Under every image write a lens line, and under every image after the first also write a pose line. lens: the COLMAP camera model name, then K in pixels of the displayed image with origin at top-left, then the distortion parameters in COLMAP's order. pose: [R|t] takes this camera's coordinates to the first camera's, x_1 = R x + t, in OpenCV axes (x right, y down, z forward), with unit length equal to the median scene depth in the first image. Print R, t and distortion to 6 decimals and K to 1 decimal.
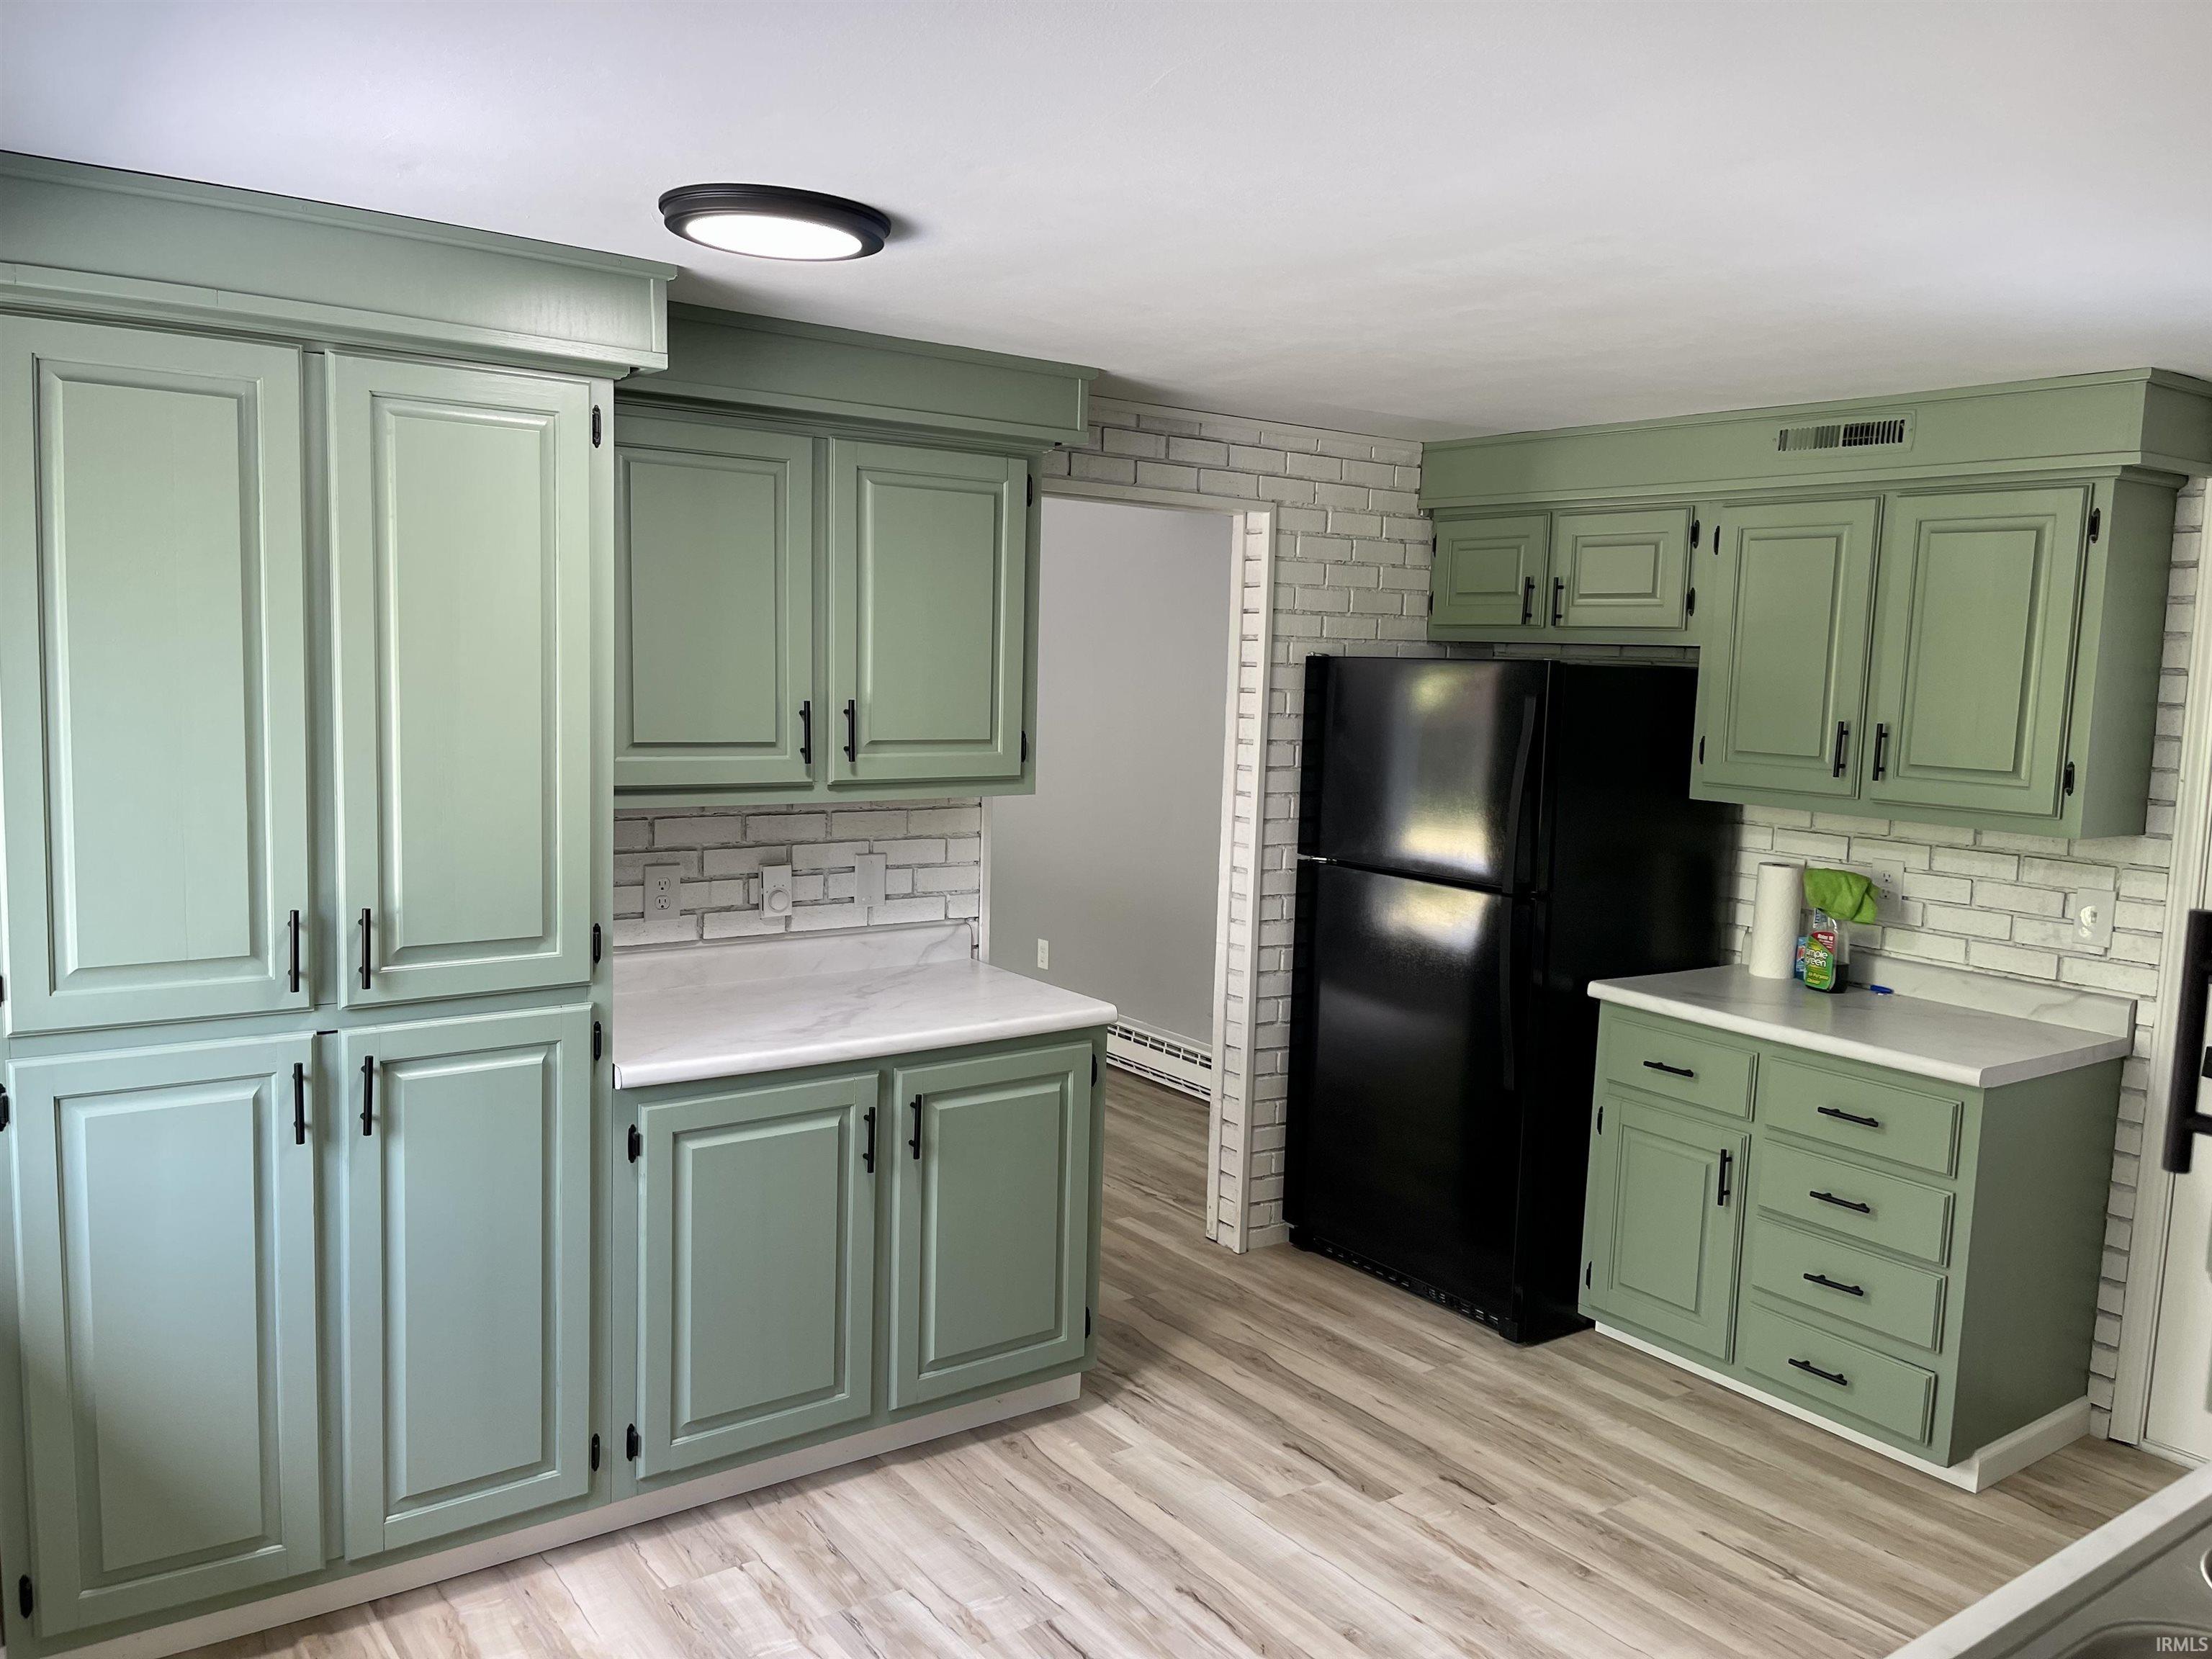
lens RADIAL K [[1679.9, 0, 1106.0], [0, 1679.9, 829.5], [0, 0, 1]] dist [0.092056, -0.107789]
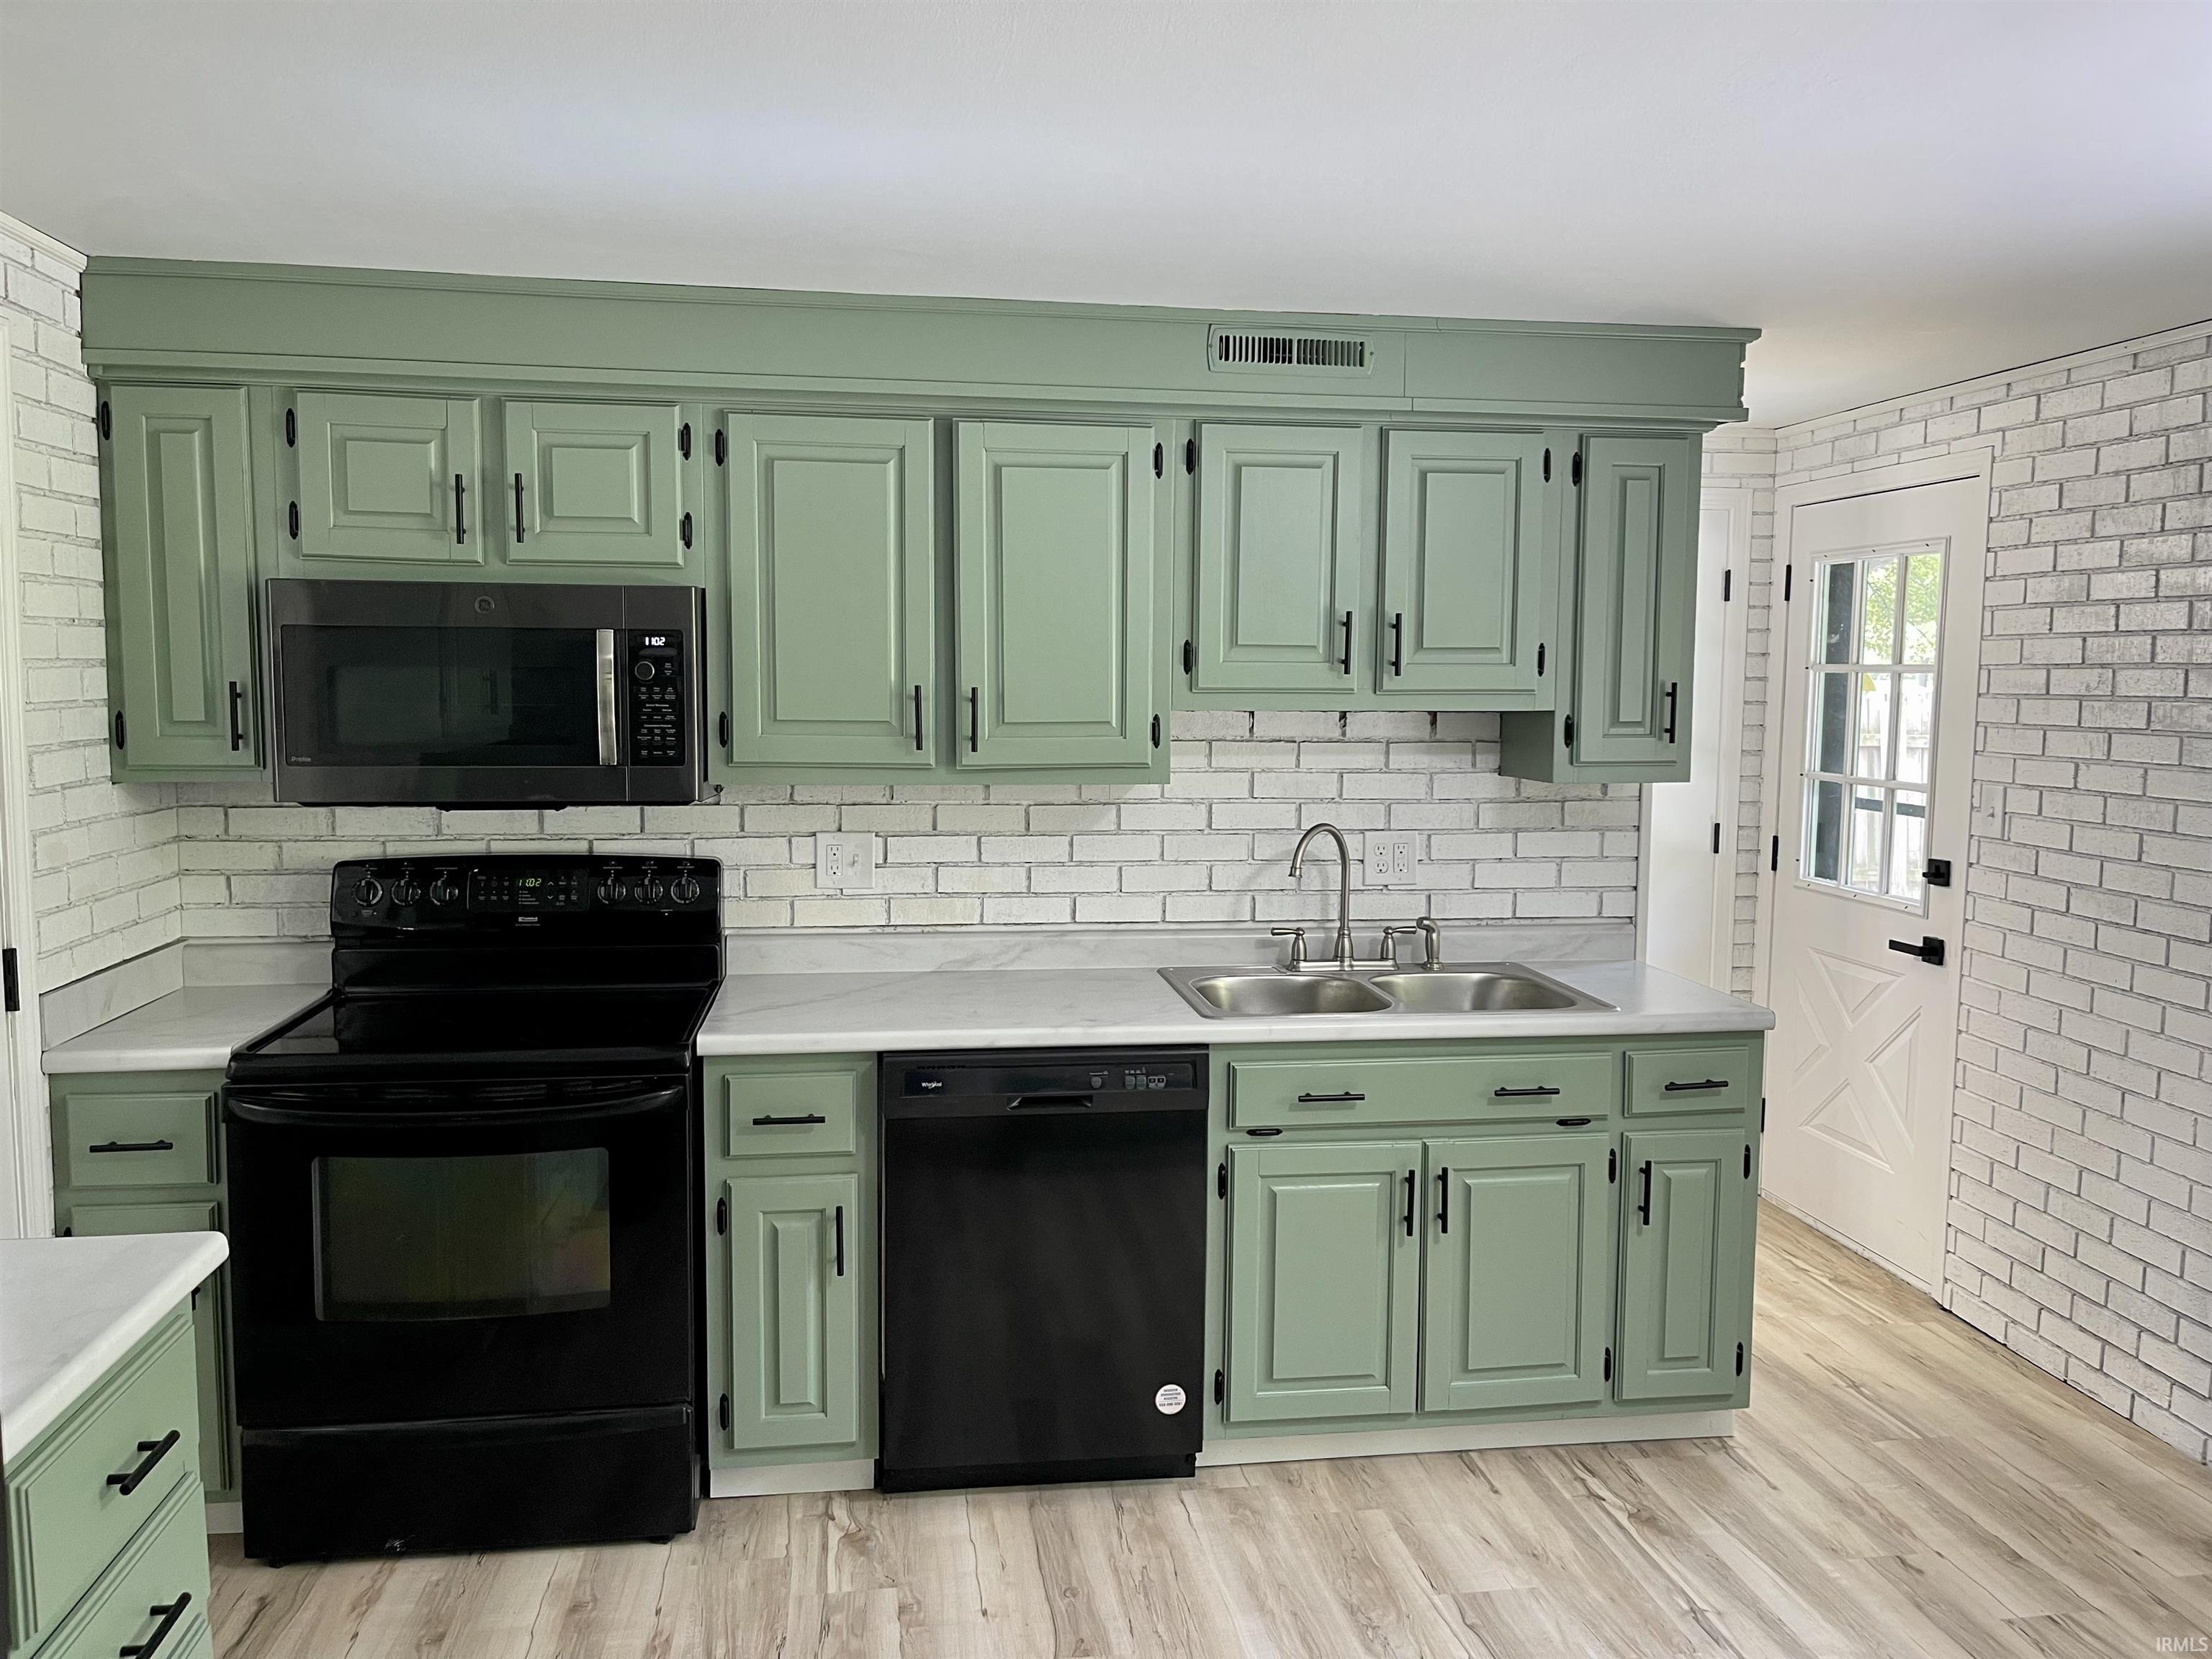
lens RADIAL K [[1679.9, 0, 1106.0], [0, 1679.9, 829.5], [0, 0, 1]] dist [0.092056, -0.107789]
pose [[0.468787, -0.113739, 0.875958, -0.299498], [0.086383, 0.992825, 0.082685, -0.047666], [-0.879077, 0.036906, 0.475248, 0.491868]]
